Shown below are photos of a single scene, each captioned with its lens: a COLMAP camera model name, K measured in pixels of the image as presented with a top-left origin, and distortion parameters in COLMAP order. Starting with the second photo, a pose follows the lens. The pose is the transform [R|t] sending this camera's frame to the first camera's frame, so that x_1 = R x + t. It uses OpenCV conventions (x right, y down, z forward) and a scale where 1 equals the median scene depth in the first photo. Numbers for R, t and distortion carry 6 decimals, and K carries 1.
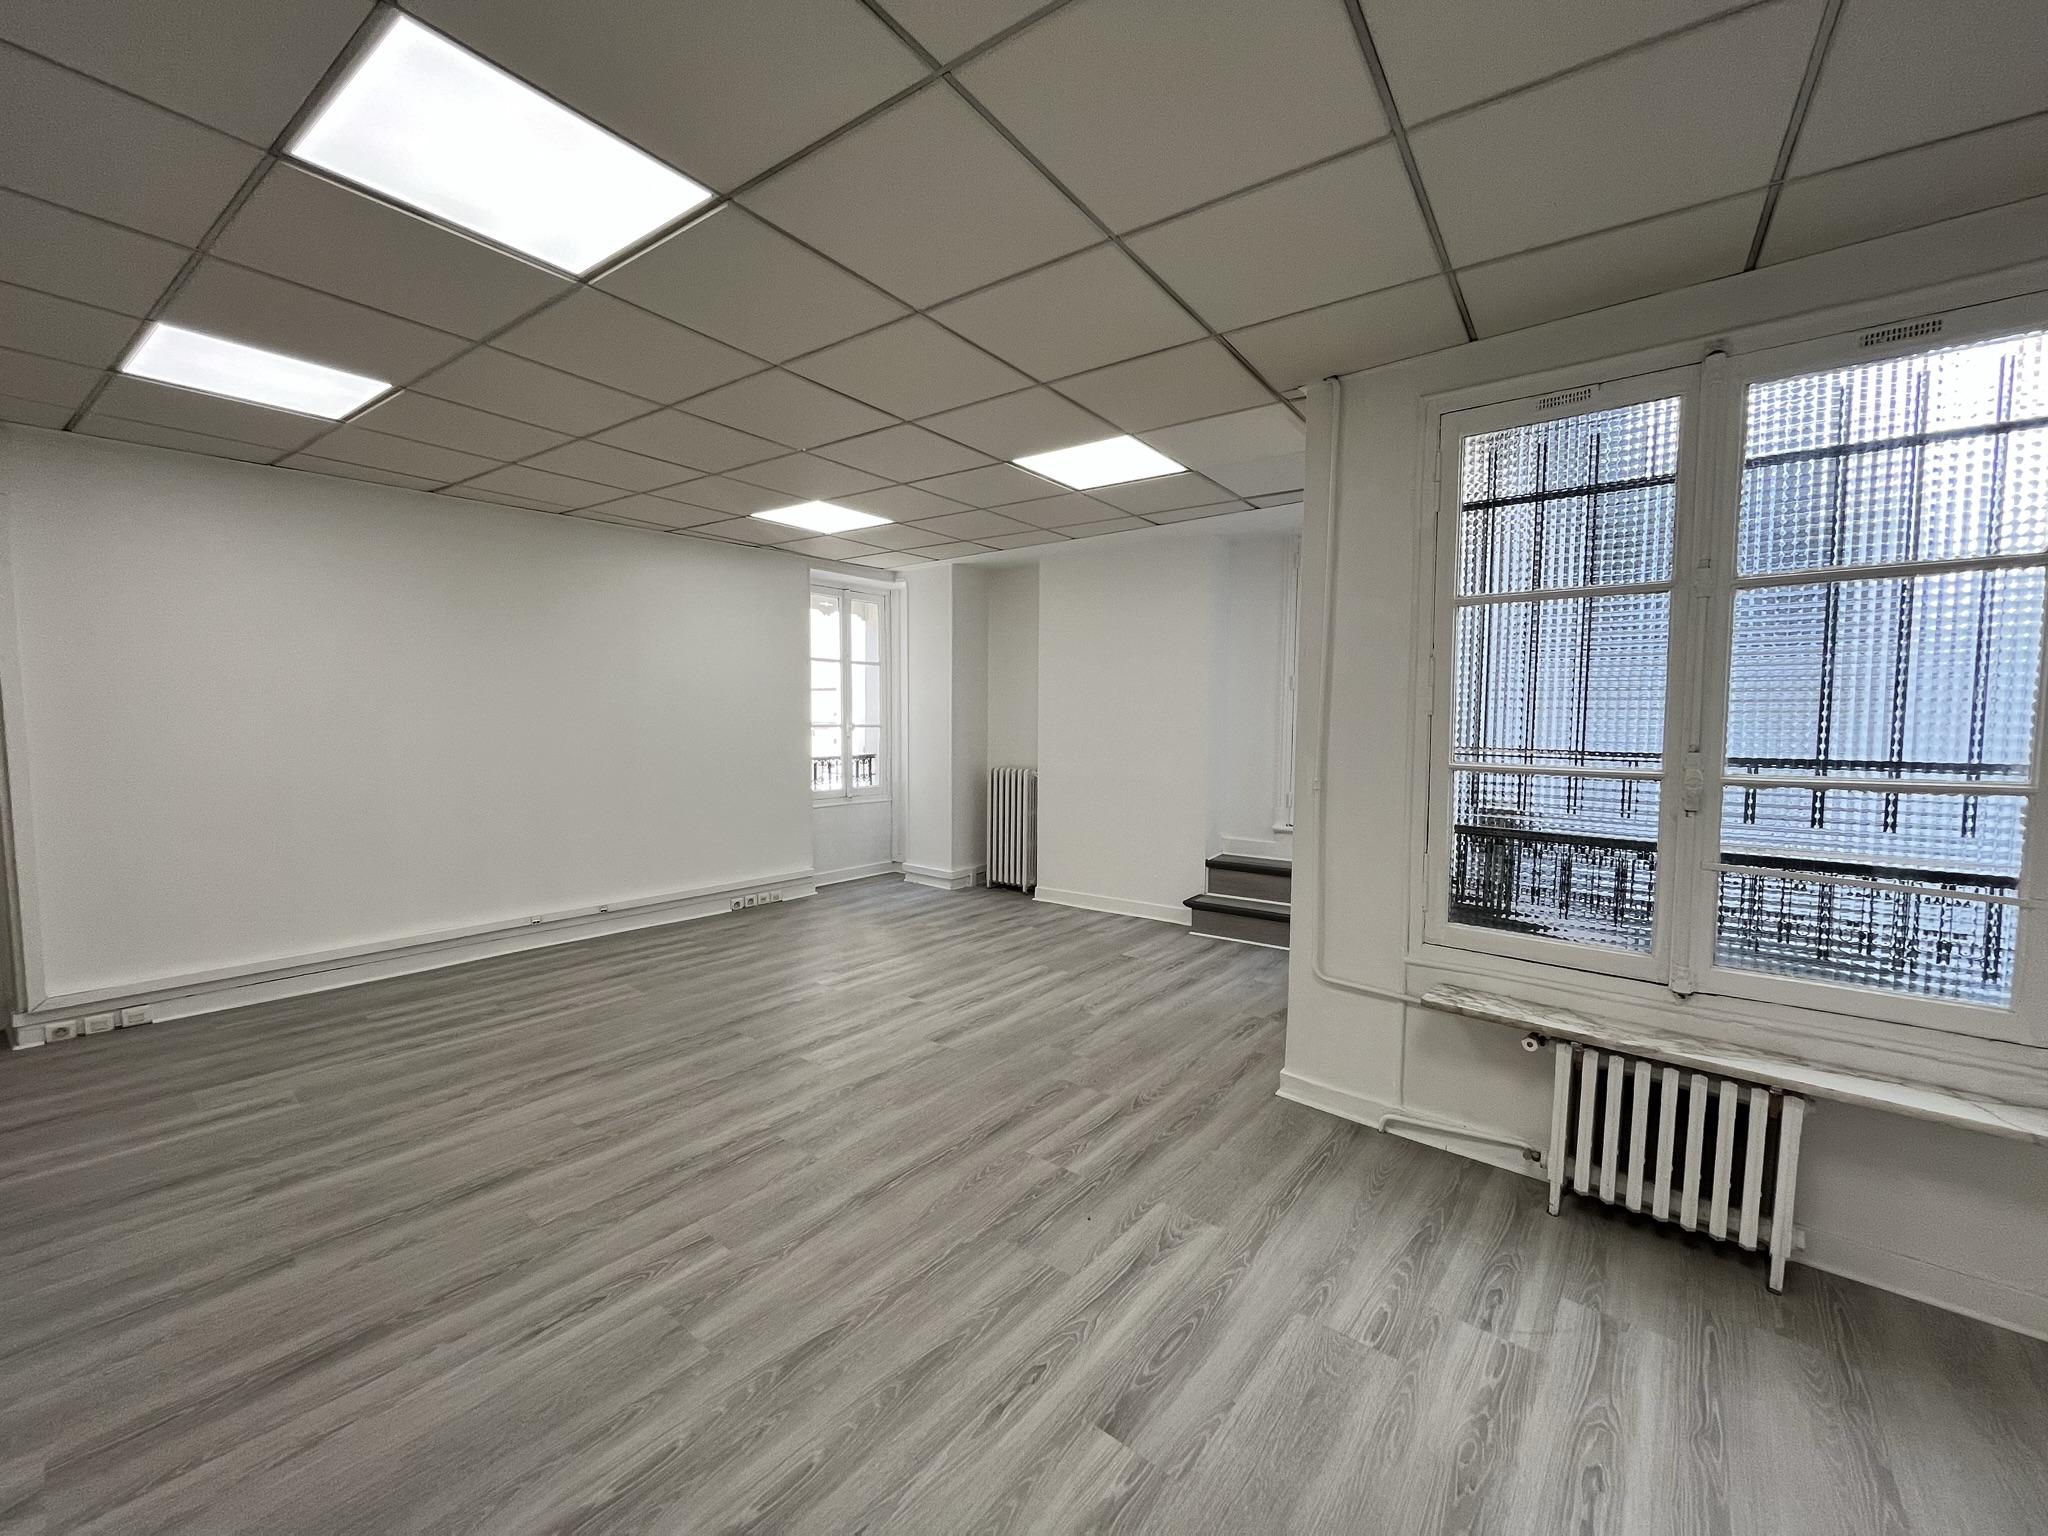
lens RADIAL K [[826.0, 0, 1015.9], [0, 826.0, 767.6], [0, 0, 1]] dist [-0.003176, -0.000497]
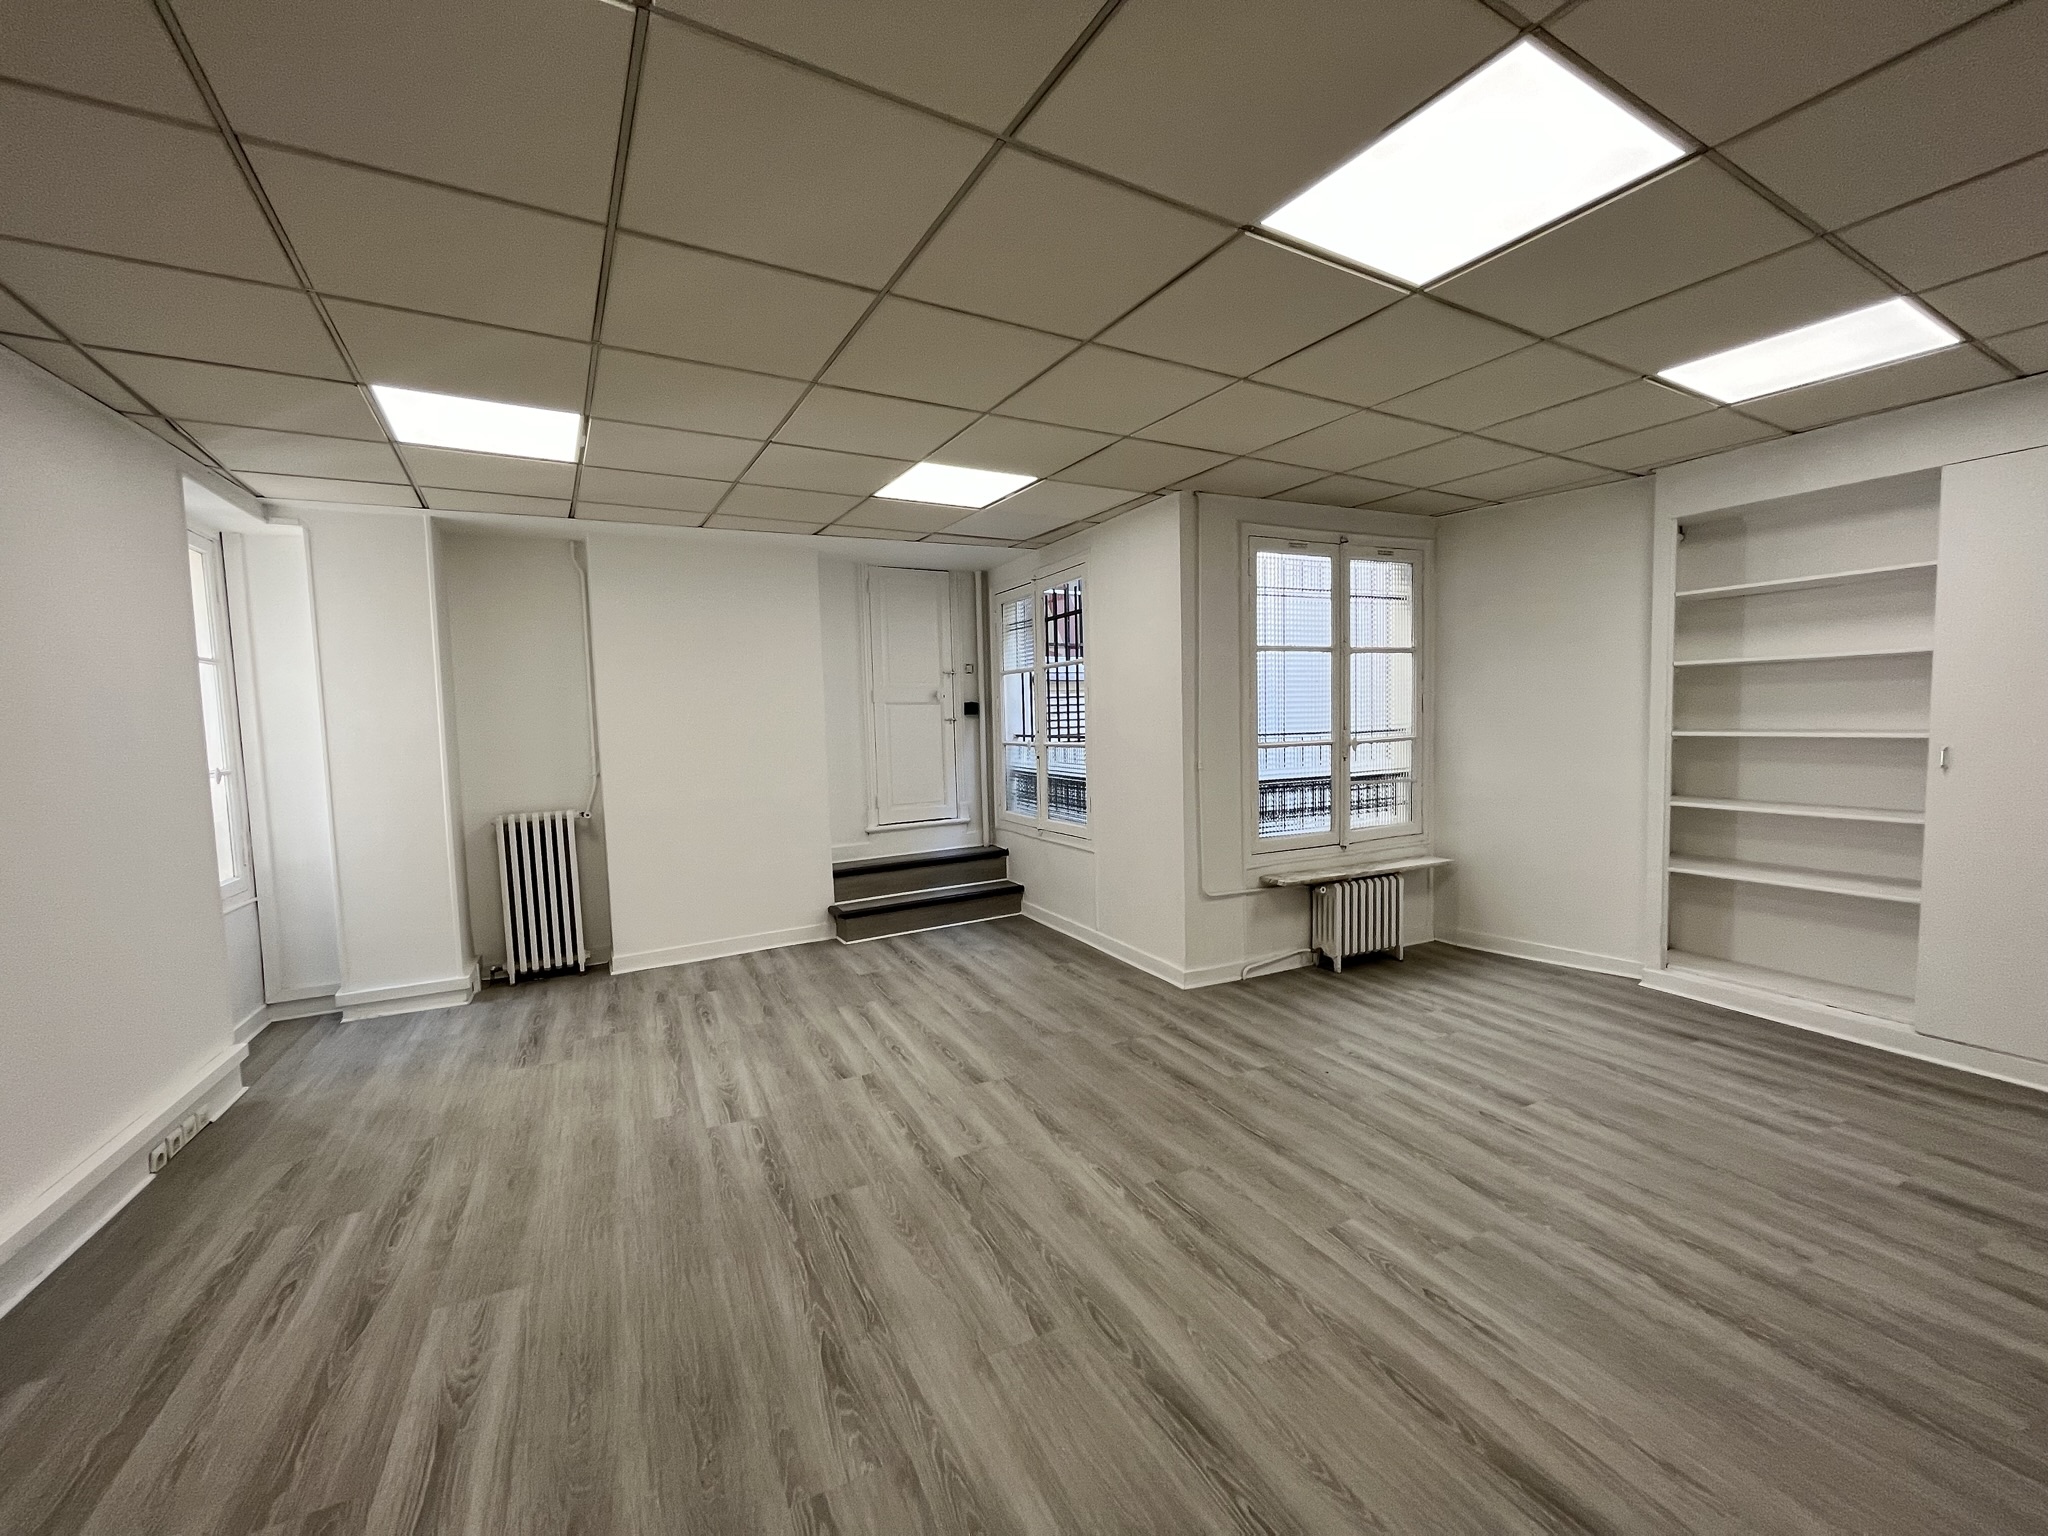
lens RADIAL K [[826.0, 0, 1015.9], [0, 826.0, 767.6], [0, 0, 1]] dist [-0.003176, -0.000497]
pose [[0.418362, -0.078712, 0.904863, -0.818443], [0.094709, 0.994588, 0.042728, -0.051491], [-0.903329, 0.067823, 0.423552, 0.501537]]
